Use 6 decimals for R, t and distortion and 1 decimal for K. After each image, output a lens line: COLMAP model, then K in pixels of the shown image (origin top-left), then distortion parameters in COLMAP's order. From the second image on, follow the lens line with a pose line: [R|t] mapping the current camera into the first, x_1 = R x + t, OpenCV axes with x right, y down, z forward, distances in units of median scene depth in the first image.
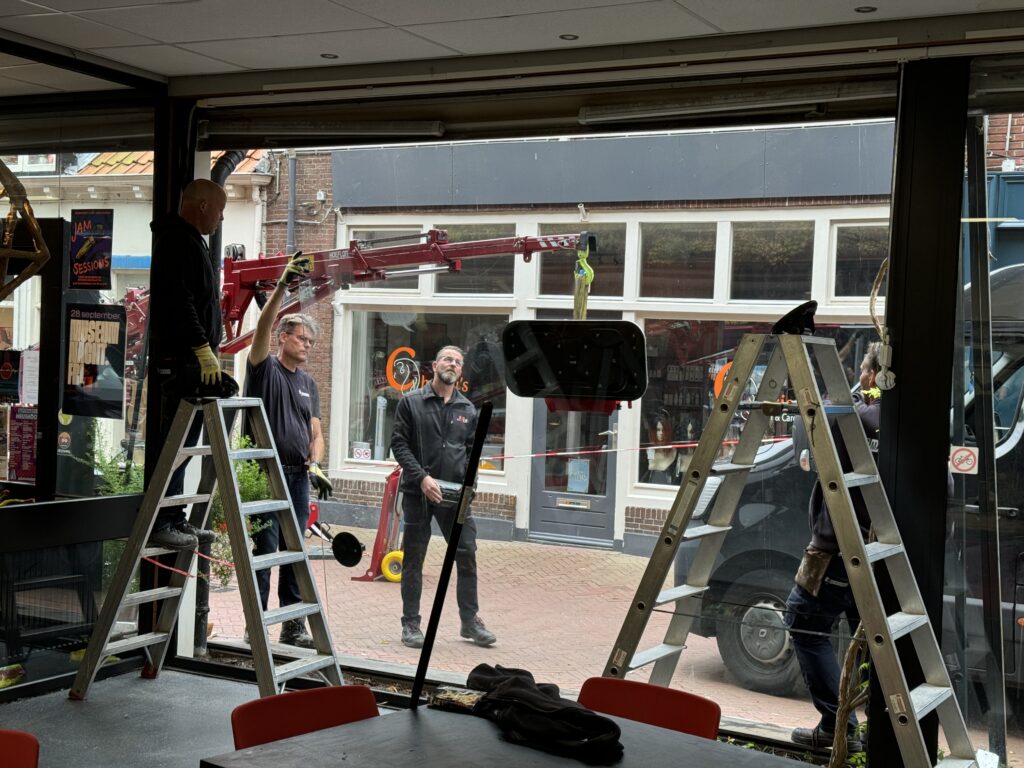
lens RADIAL K [[1417.9, 0, 512.0], [0, 1417.9, 384.0], [0, 0, 1]] dist [0.149450, -0.094445]
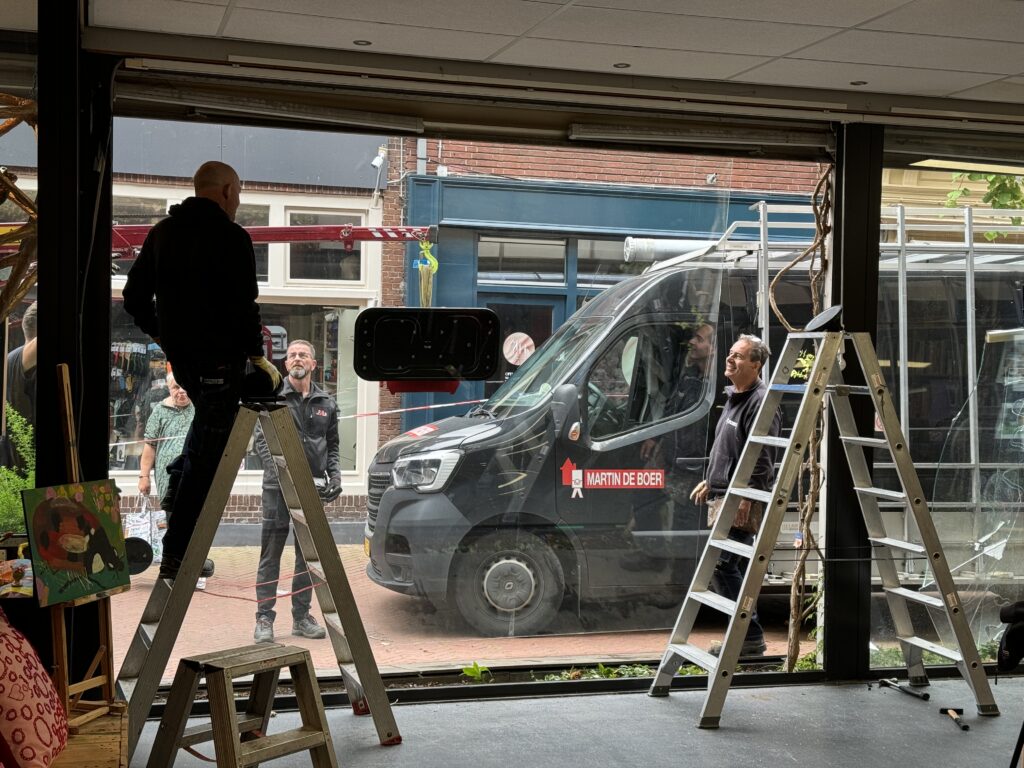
lens RADIAL K [[1417.9, 0, 512.0], [0, 1417.9, 384.0], [0, 0, 1]] dist [0.149450, -0.094445]
pose [[0.699302, -0.039979, 0.713707, -0.641844], [0.019770, 0.999135, 0.036596, -0.028237], [-0.714553, -0.011481, 0.699487, 0.215536]]
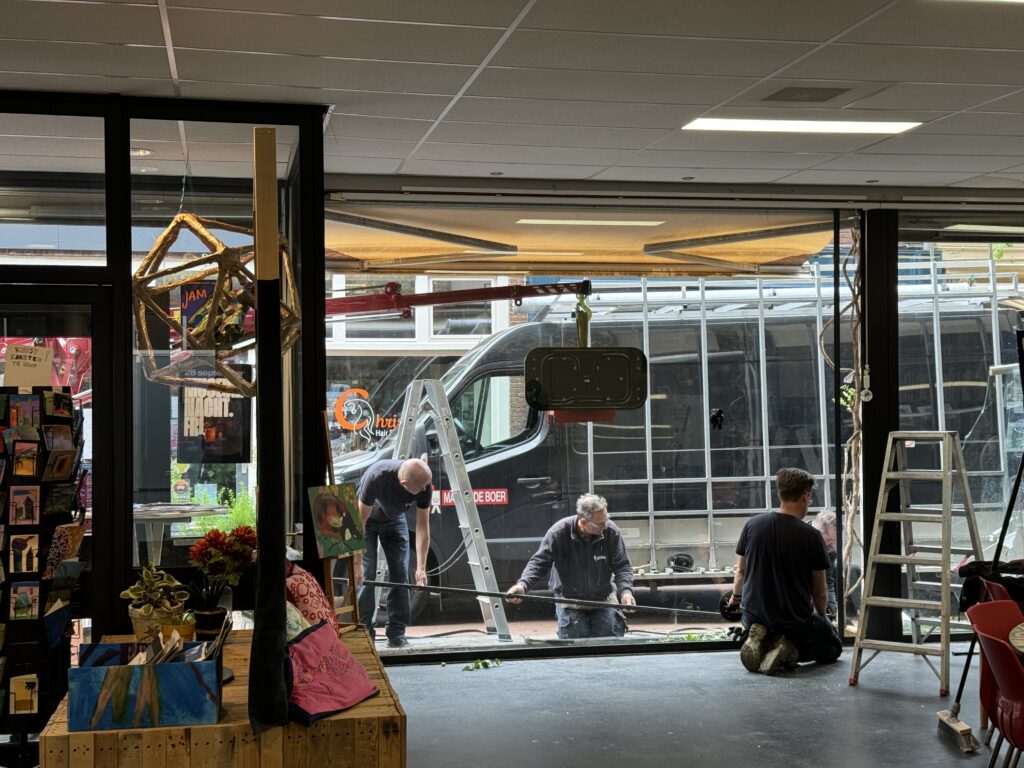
lens RADIAL K [[1417.9, 0, 512.0], [0, 1417.9, 384.0], [0, 0, 1]] dist [0.149450, -0.094445]
pose [[0.757197, -0.041600, 0.651861, -0.841760], [0.048701, 0.998788, 0.007169, -0.035915], [-0.651369, 0.026318, 0.758305, -0.006610]]
